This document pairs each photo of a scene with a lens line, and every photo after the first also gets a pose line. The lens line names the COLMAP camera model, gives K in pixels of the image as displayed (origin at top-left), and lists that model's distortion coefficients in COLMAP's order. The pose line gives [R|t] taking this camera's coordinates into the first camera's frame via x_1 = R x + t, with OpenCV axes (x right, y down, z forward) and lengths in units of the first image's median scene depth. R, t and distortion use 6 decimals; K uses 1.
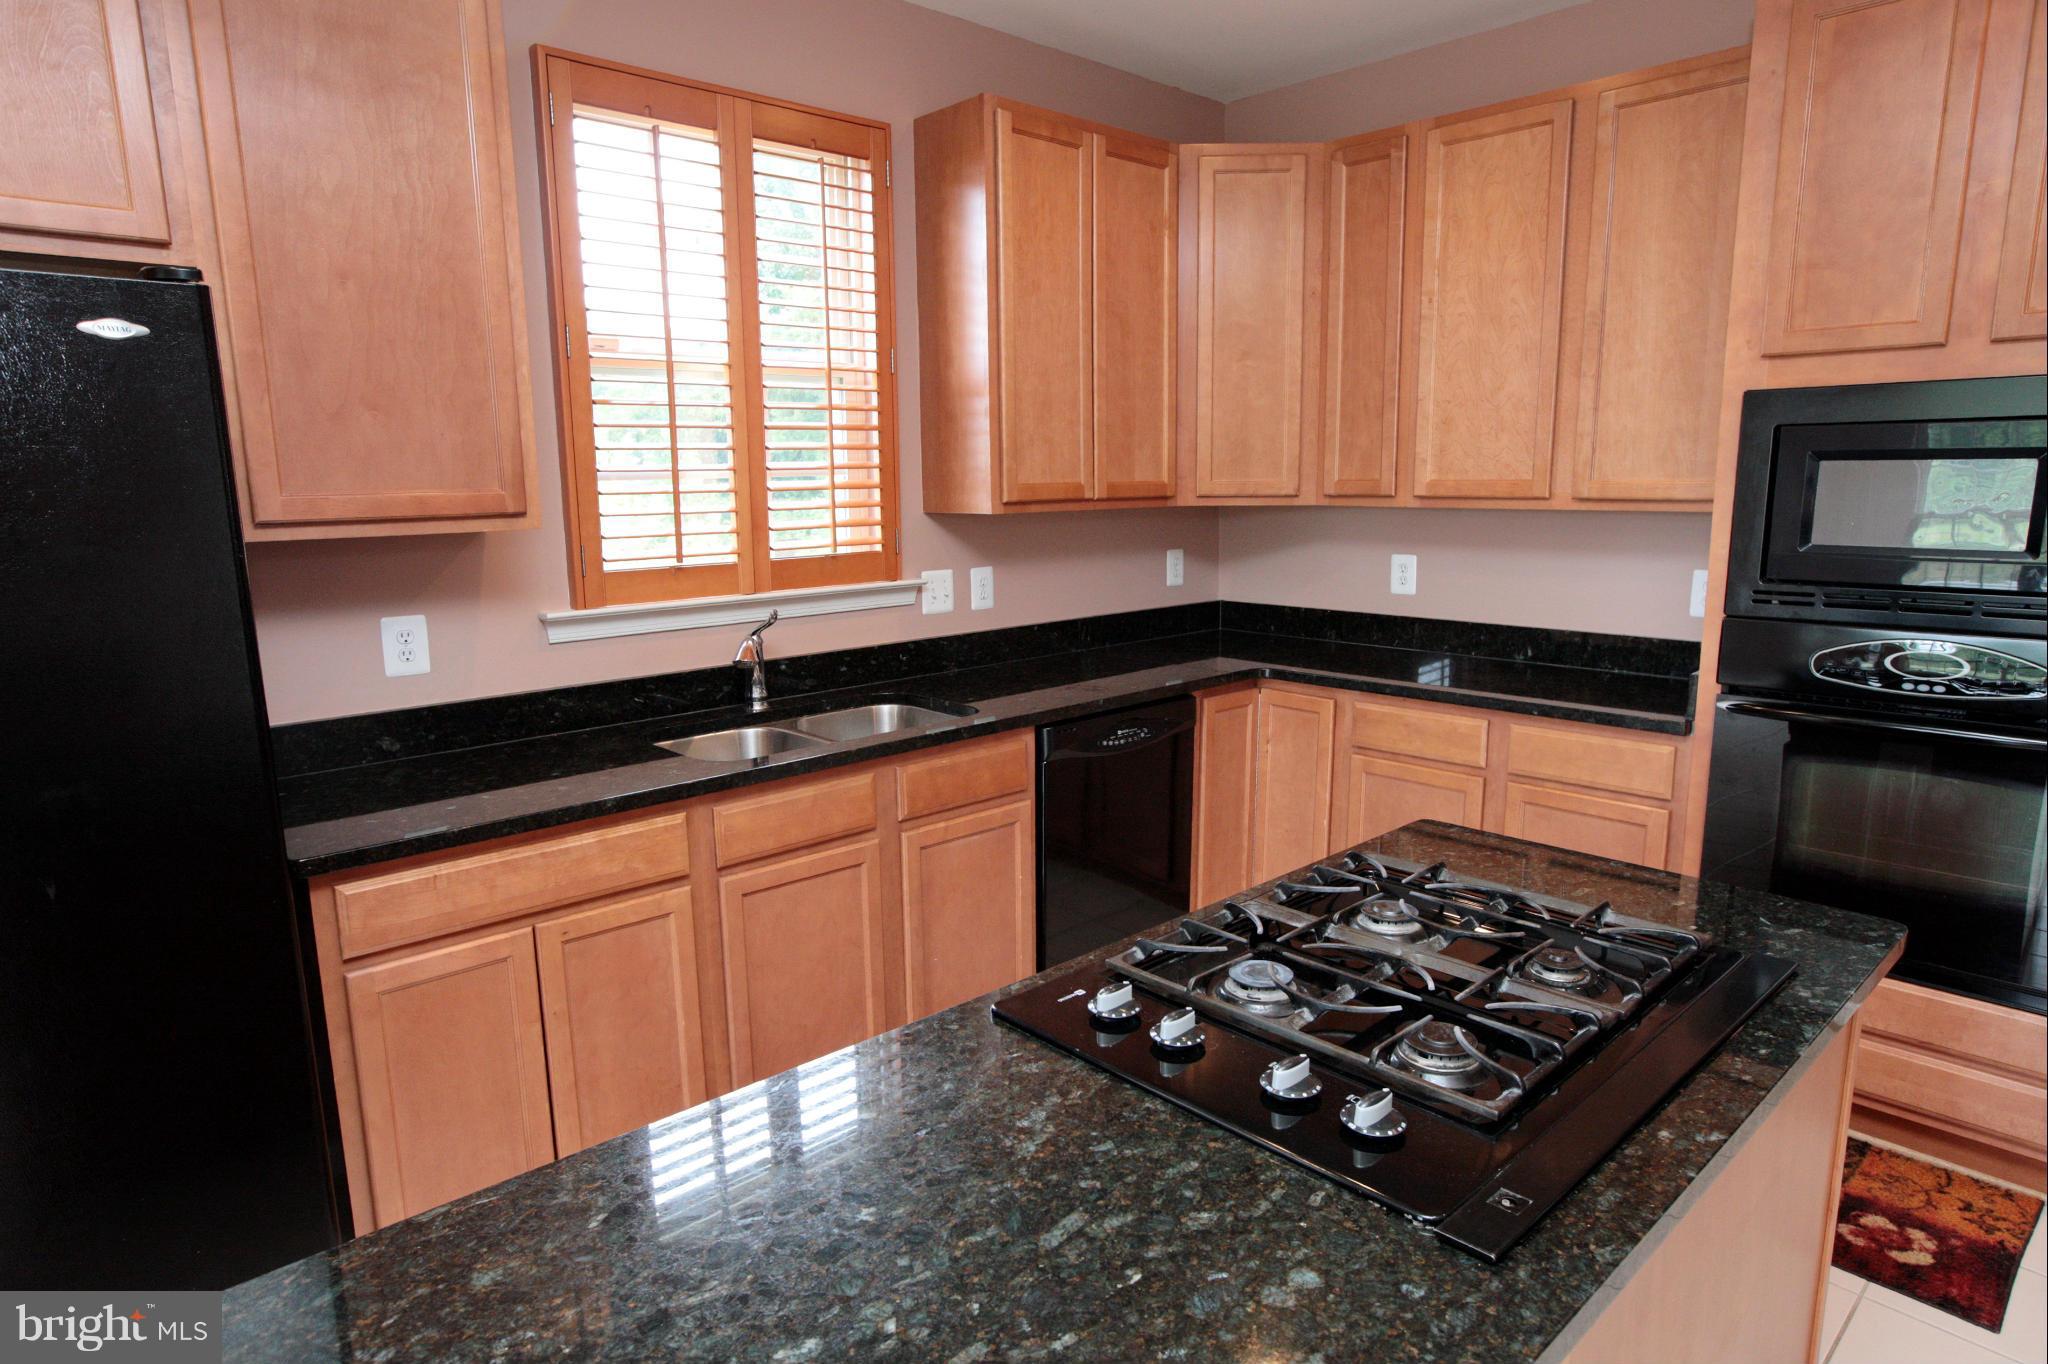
lens RADIAL K [[1183.3, 0, 1028.7], [0, 1183.3, 682.0], [0, 0, 1]] dist [-0.023575, 0.005297]
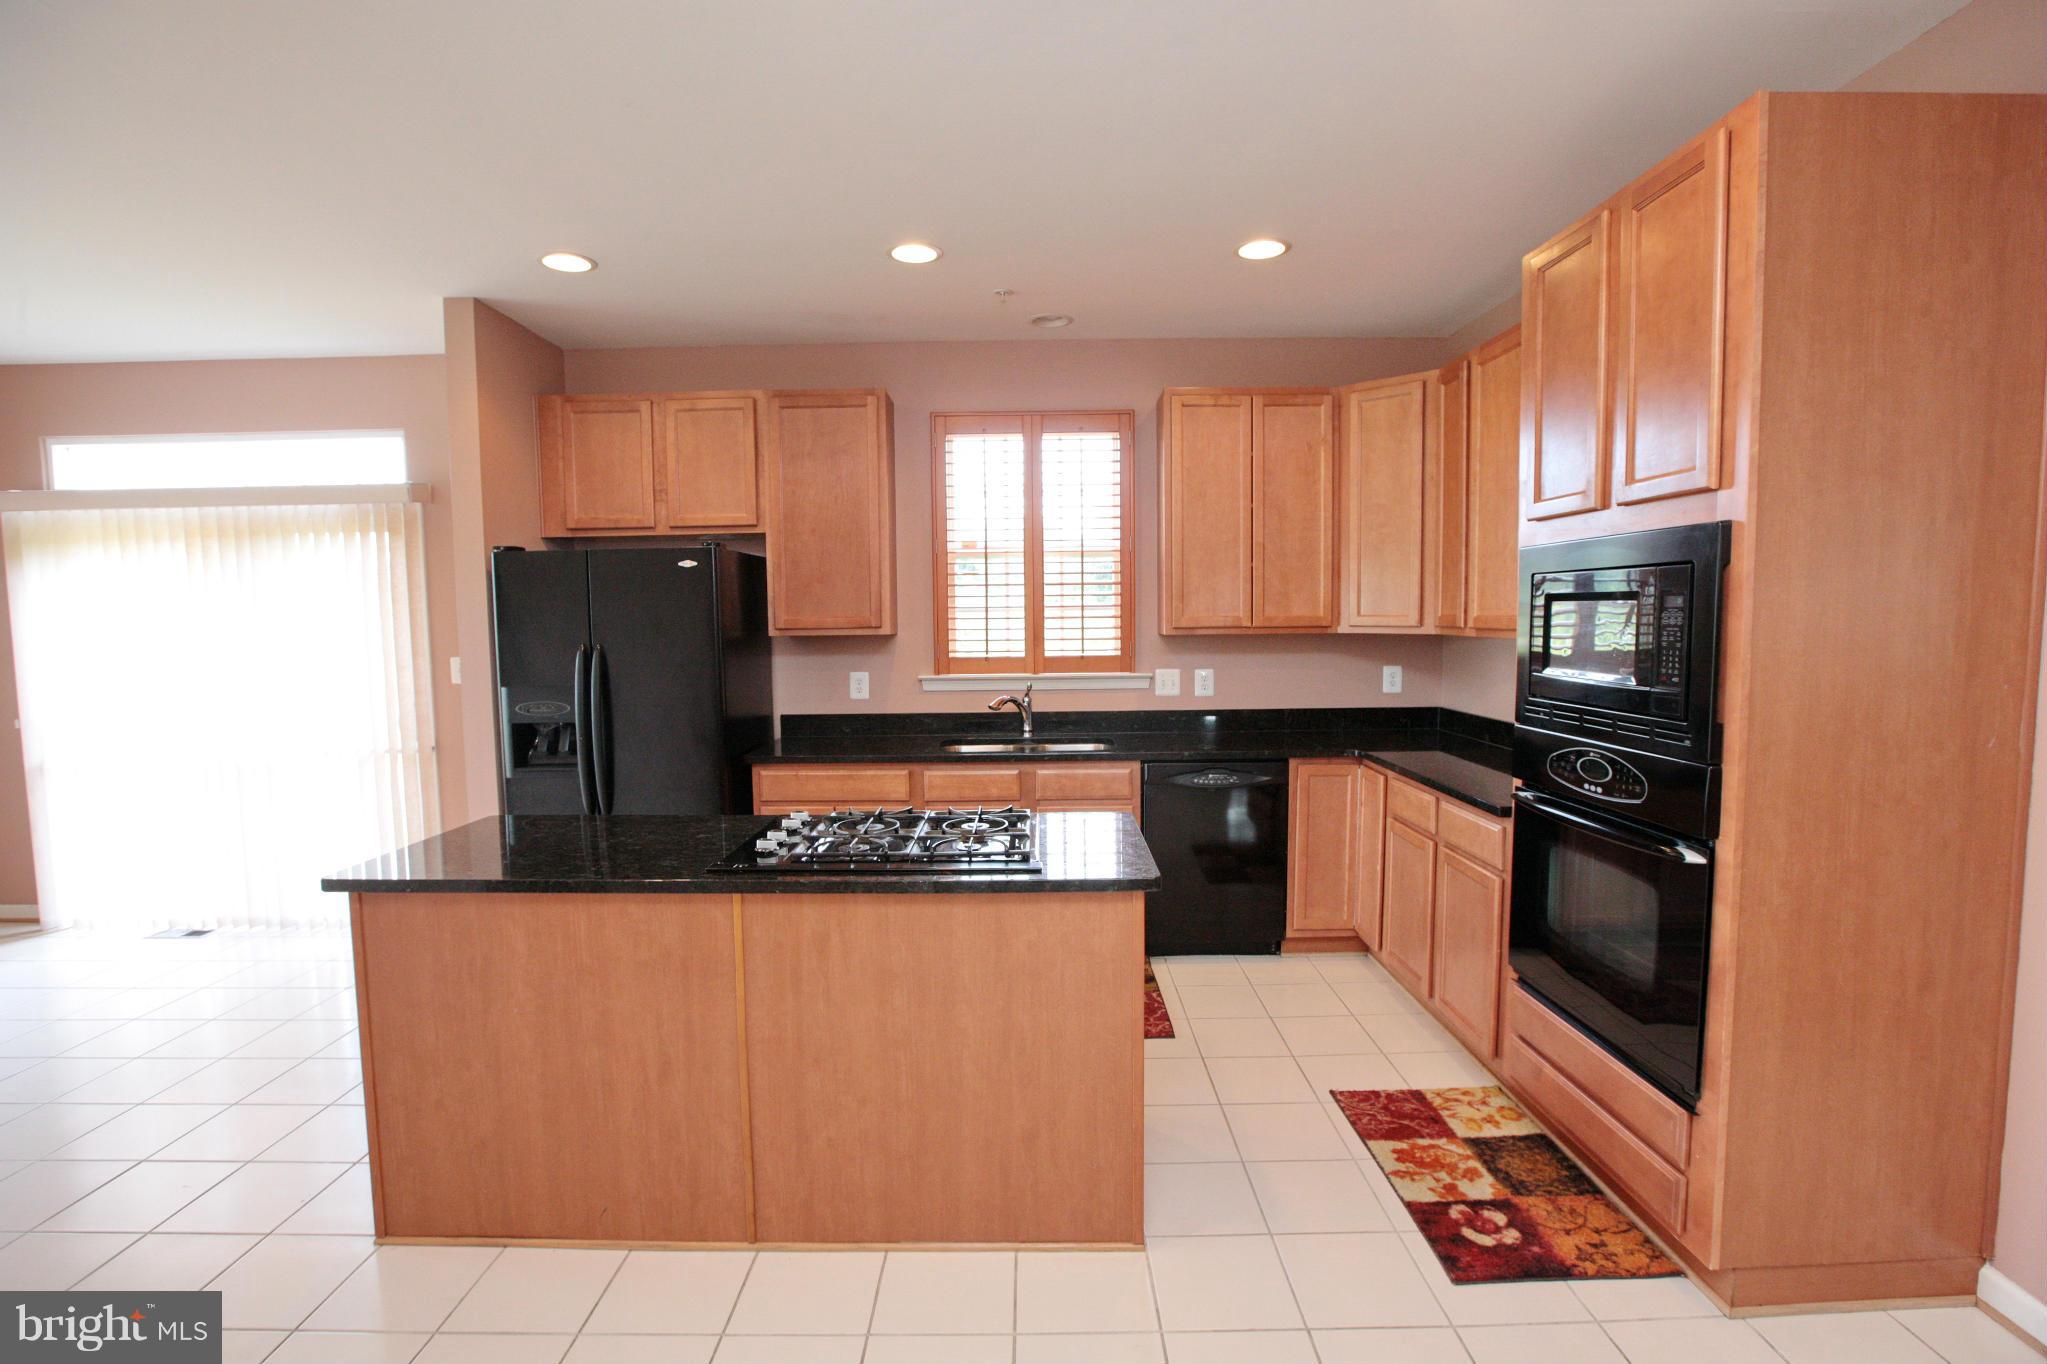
lens RADIAL K [[956.1, 0, 1027.3], [0, 956.1, 676.3], [0, 0, 1]] dist [-0.005853, -0.000181]
pose [[0.736408, 0.050346, -0.674661, 0.763958], [-0.117339, 0.991618, -0.054080, 0.010065], [0.666284, 0.118989, 0.736144, -0.097787]]
